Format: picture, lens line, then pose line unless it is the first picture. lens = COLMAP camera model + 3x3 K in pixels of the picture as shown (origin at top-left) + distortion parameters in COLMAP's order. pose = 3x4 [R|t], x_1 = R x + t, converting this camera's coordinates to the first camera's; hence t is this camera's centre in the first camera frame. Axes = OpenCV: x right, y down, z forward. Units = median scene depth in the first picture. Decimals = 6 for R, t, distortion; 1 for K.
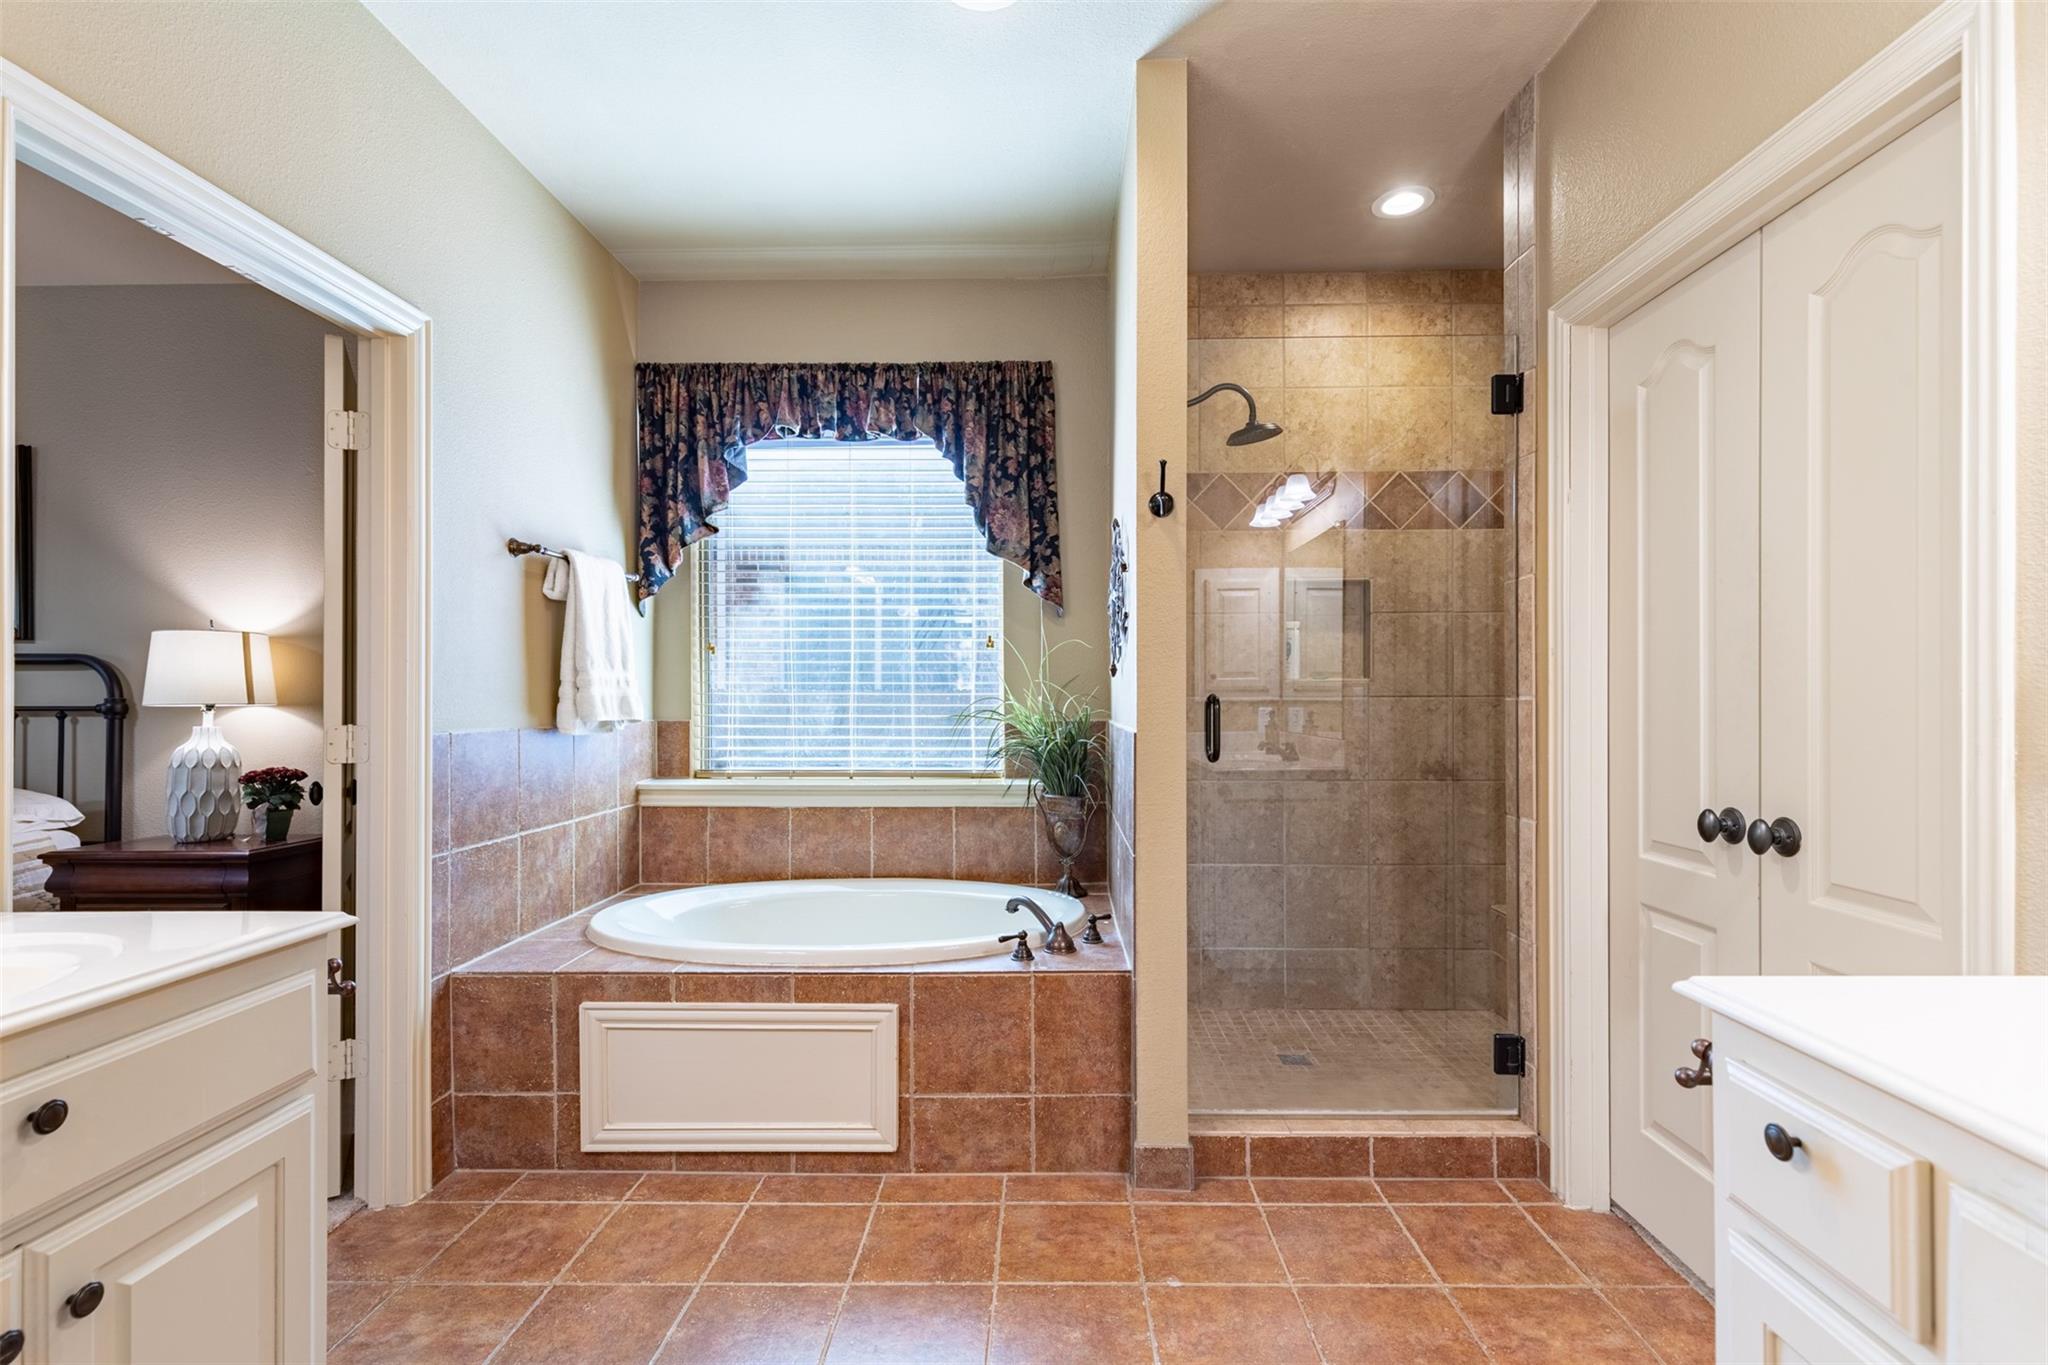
lens RADIAL K [[933.8, 0, 1044.7], [0, 933.8, 695.6], [0, 0, 1]] dist [0.006842, -0.001459]
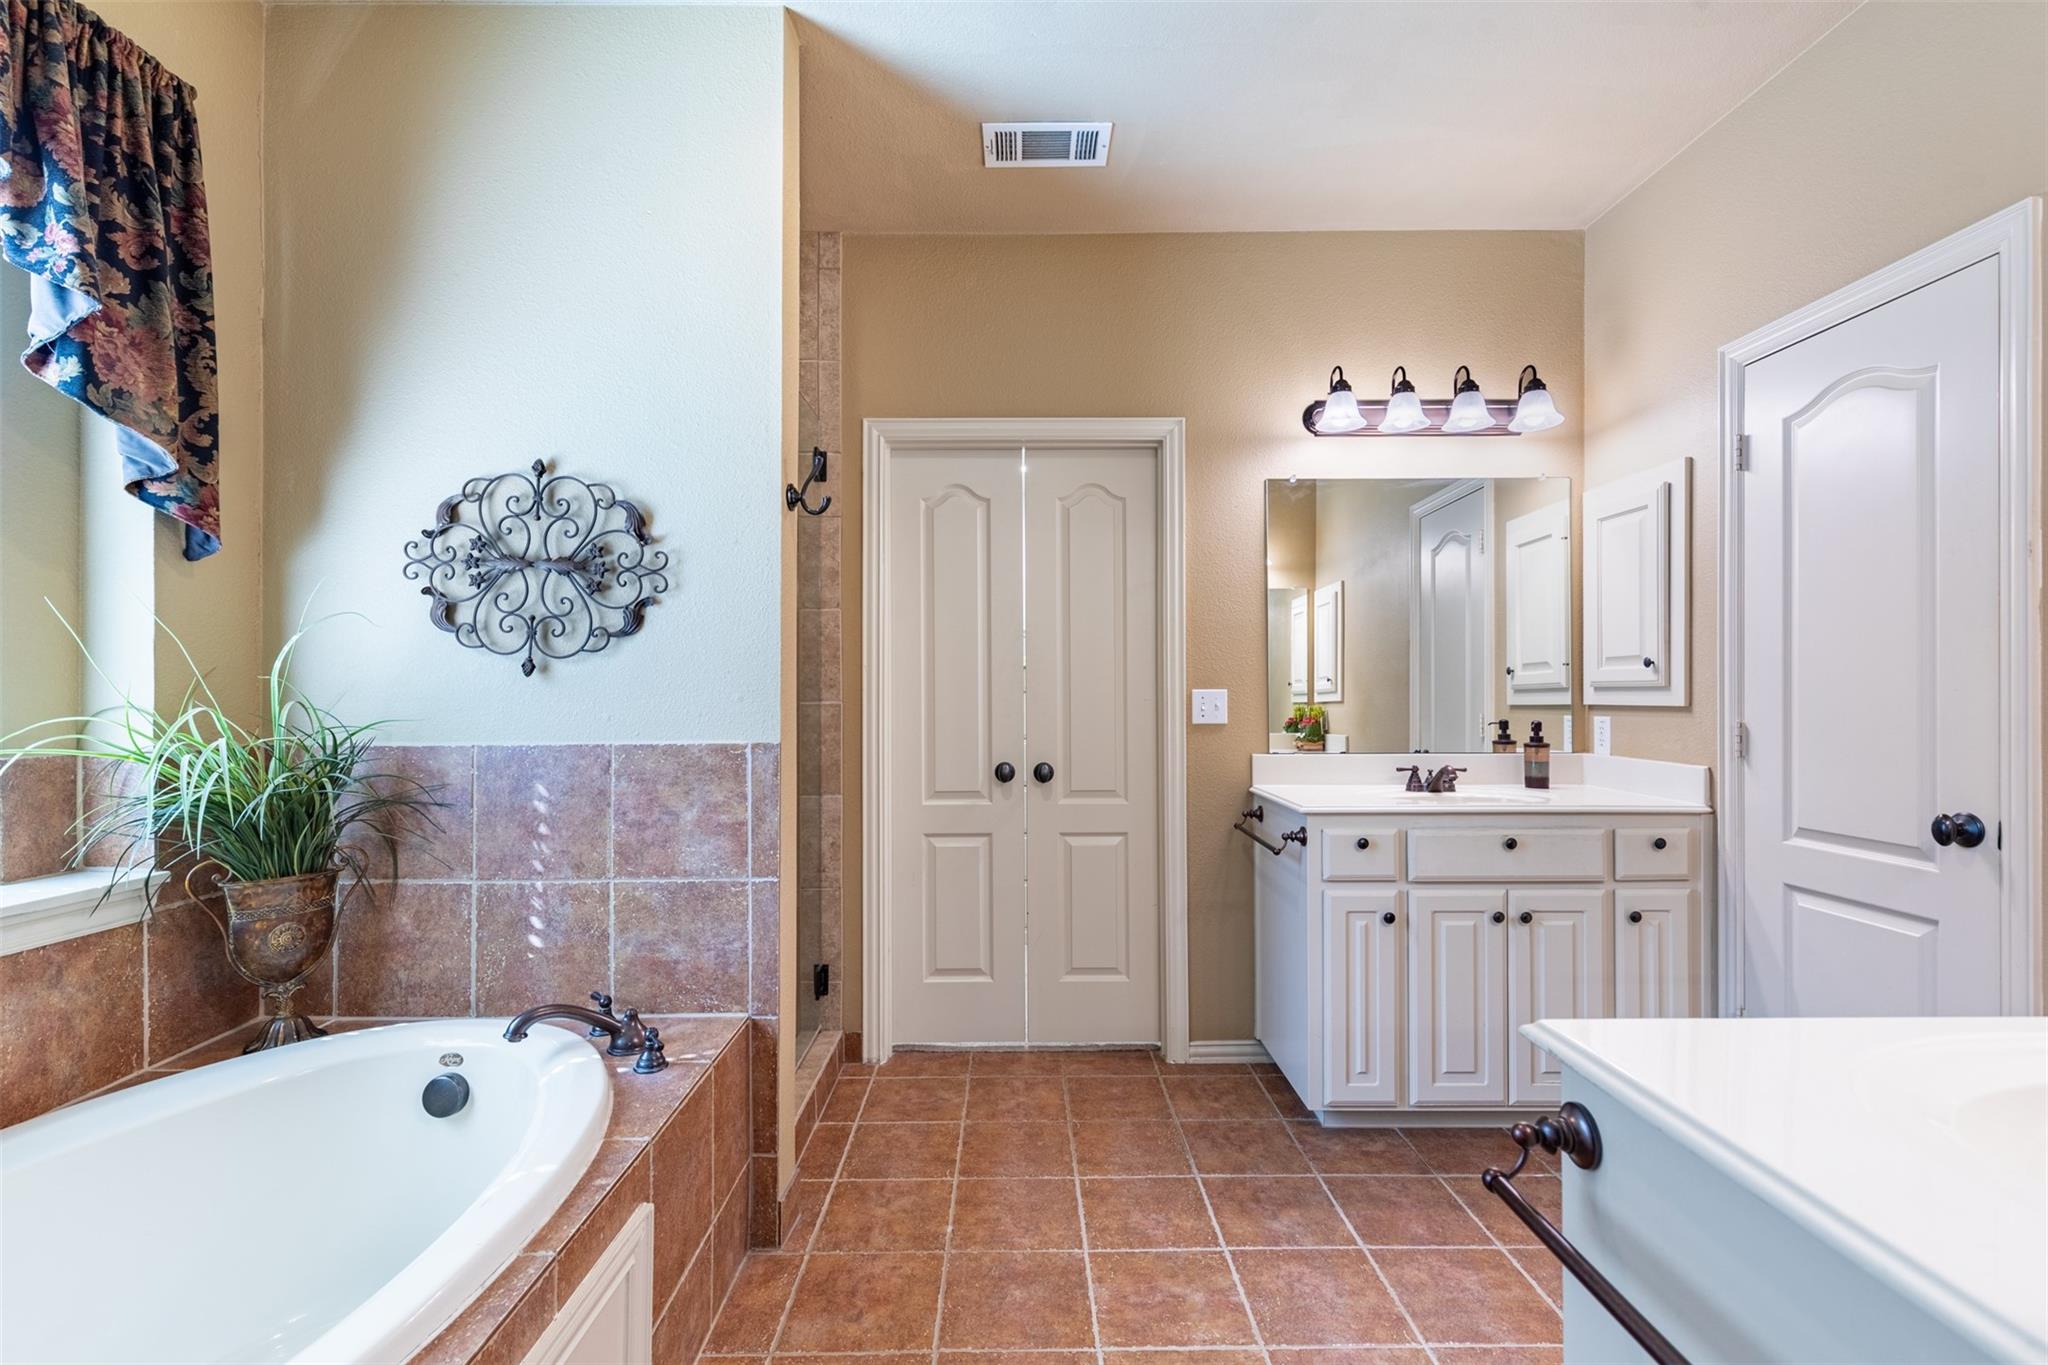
lens RADIAL K [[933.8, 0, 1010.6], [0, 933.8, 692.6], [0, 0, 1]] dist [0.006842, -0.001459]
pose [[-0.025425, 0.006585, 0.999655, -0.849216], [0.003968, 0.999971, -0.006486, -0.001874], [-0.999669, 0.003802, -0.025450, 0.835184]]
